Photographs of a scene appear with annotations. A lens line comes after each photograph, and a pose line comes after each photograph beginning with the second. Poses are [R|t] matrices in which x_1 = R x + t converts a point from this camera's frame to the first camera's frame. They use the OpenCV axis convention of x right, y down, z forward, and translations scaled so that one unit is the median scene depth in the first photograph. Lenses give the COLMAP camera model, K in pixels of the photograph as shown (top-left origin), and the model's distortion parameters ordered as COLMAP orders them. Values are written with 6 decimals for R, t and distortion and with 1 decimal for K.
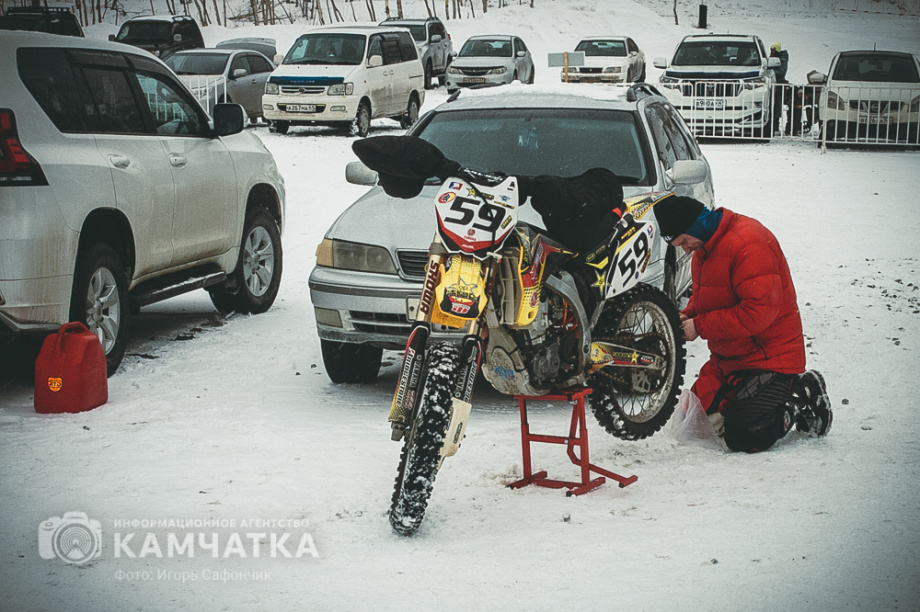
lens RADIAL K [[2533.2, 0, 460.1], [0, 2533.2, 305.5], [0, 0, 1]] dist [-0.174421, 0.000000]
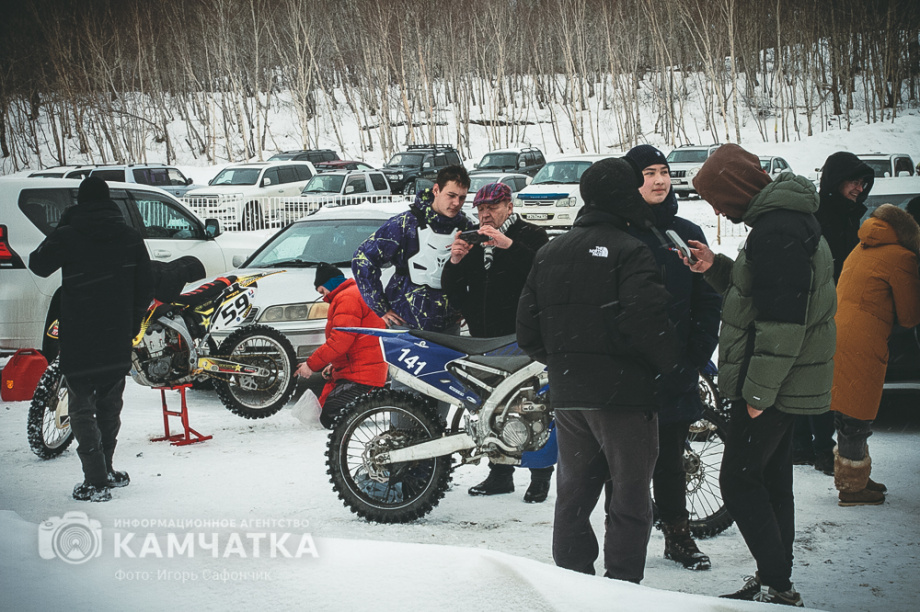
lens RADIAL K [[2533.2, 0, 459.9], [0, 2533.2, 305.1], [0, 0, 1]] dist [-0.174421, 0.000000]
pose [[0.901579, -0.000772, -0.432614, 0.934889], [-0.016952, 0.999167, -0.037113, 0.038842], [0.432282, 0.040794, 0.900815, -0.456409]]
